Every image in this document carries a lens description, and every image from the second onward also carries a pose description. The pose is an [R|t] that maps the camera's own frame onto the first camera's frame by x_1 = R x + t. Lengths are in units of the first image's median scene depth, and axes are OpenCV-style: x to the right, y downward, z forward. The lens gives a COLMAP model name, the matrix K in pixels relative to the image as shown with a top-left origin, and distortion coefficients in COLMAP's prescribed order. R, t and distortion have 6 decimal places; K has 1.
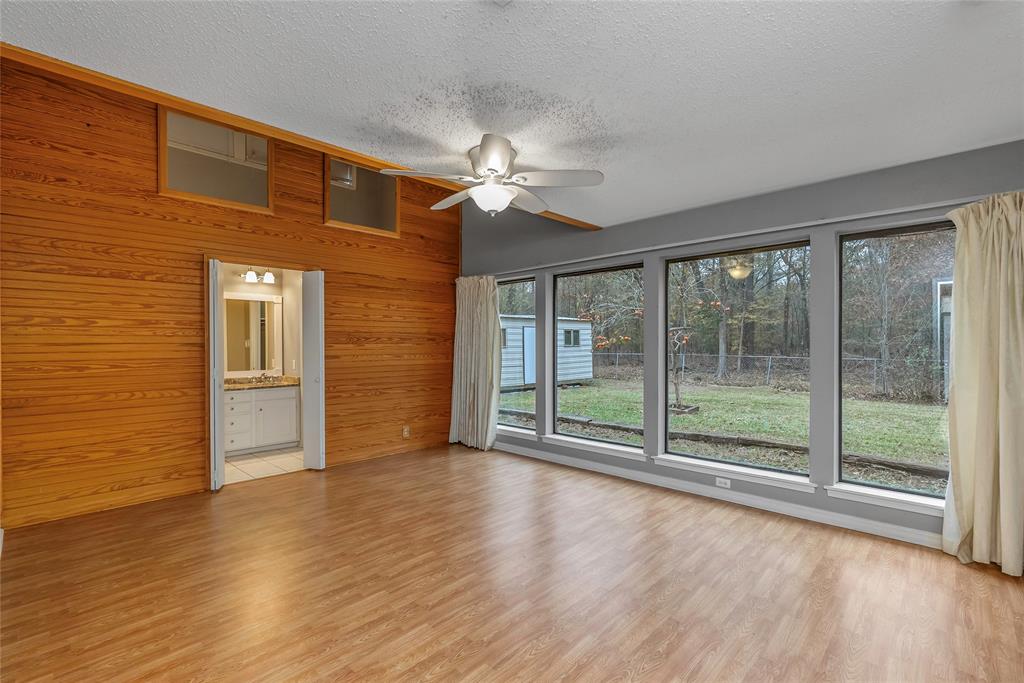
lens RADIAL K [[467.3, 0, 508.6], [0, 467.3, 344.8], [0, 0, 1]] dist [-0.008886, 0.003071]
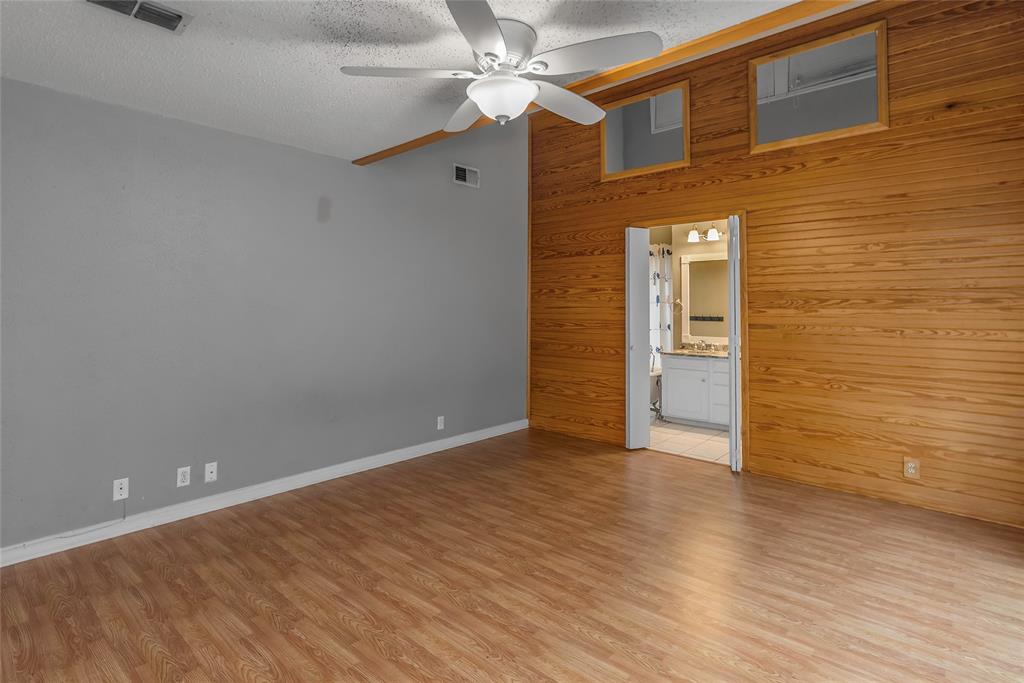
lens RADIAL K [[467.3, 0, 457.8], [0, 467.3, 288.4], [0, 0, 1]] dist [-0.008886, 0.003071]
pose [[0.050220, -0.037829, -0.998022, 0.385480], [-0.006062, 0.999252, -0.038180, -0.003079], [0.998720, 0.007967, 0.049953, 0.541655]]
